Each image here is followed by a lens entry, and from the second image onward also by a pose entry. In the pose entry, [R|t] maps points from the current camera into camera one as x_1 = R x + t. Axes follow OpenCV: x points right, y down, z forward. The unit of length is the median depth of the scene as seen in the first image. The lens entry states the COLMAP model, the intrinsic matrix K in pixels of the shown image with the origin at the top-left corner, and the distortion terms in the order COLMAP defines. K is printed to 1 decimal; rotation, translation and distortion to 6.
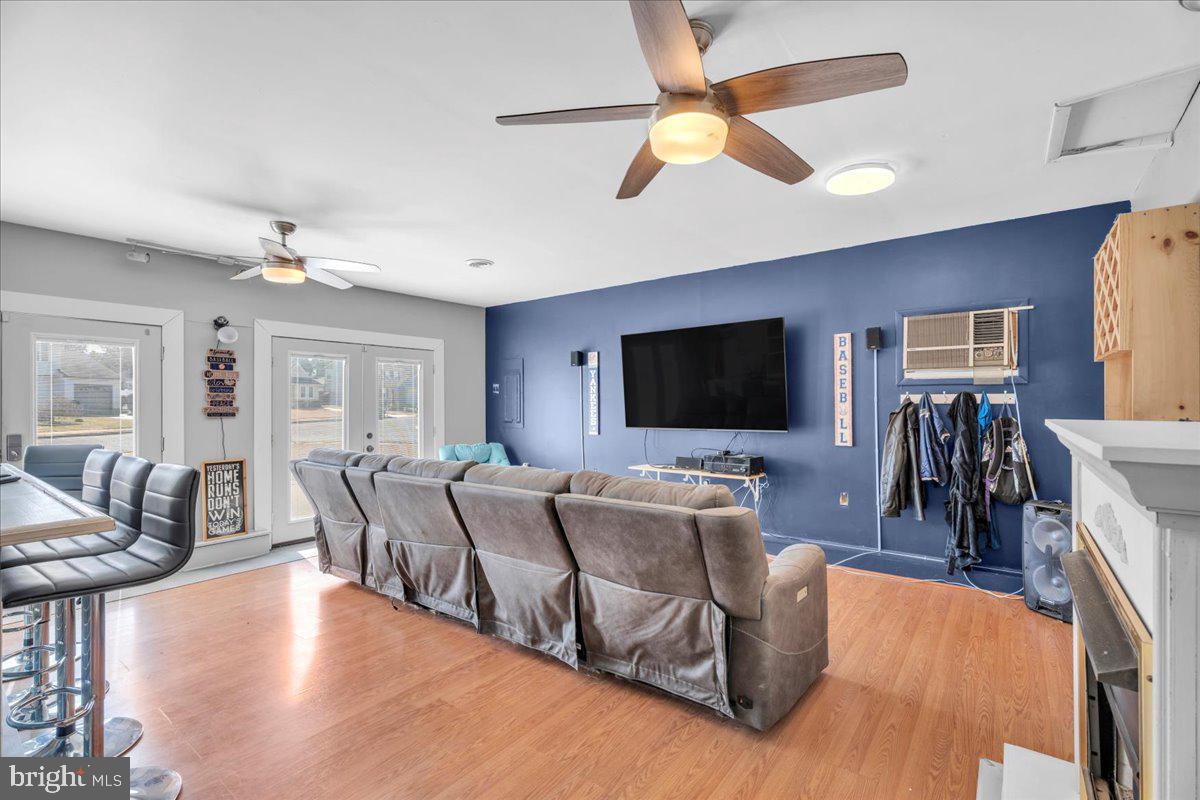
lens RADIAL K [[534.4, 0, 604.0], [0, 534.4, 397.6], [0, 0, 1]] dist [0.000781, 0.000118]
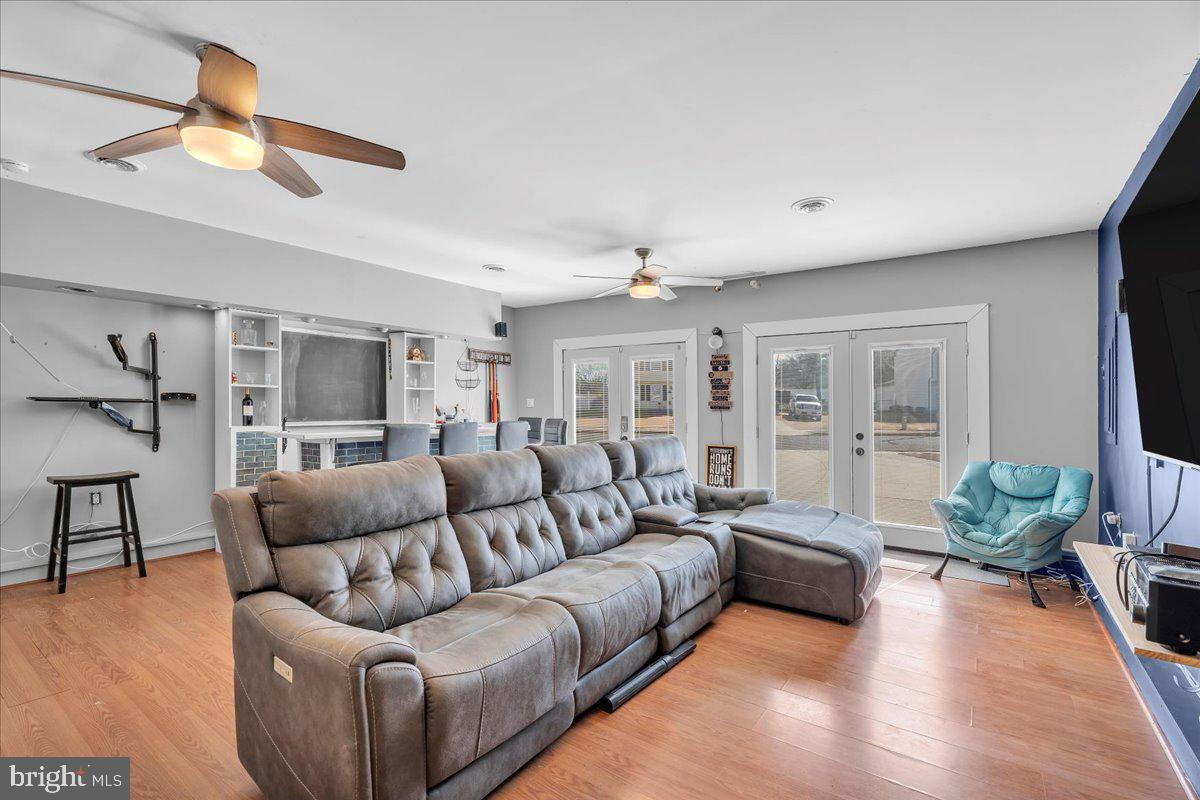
lens RADIAL K [[534.4, 0, 605.5], [0, 534.4, 406.6], [0, 0, 1]] dist [0.000781, 0.000118]
pose [[0.030476, 0.018619, -0.999362, 0.495146], [0.012454, 0.999742, 0.019006, 0.003120], [0.999458, -0.013025, 0.030237, 0.700929]]
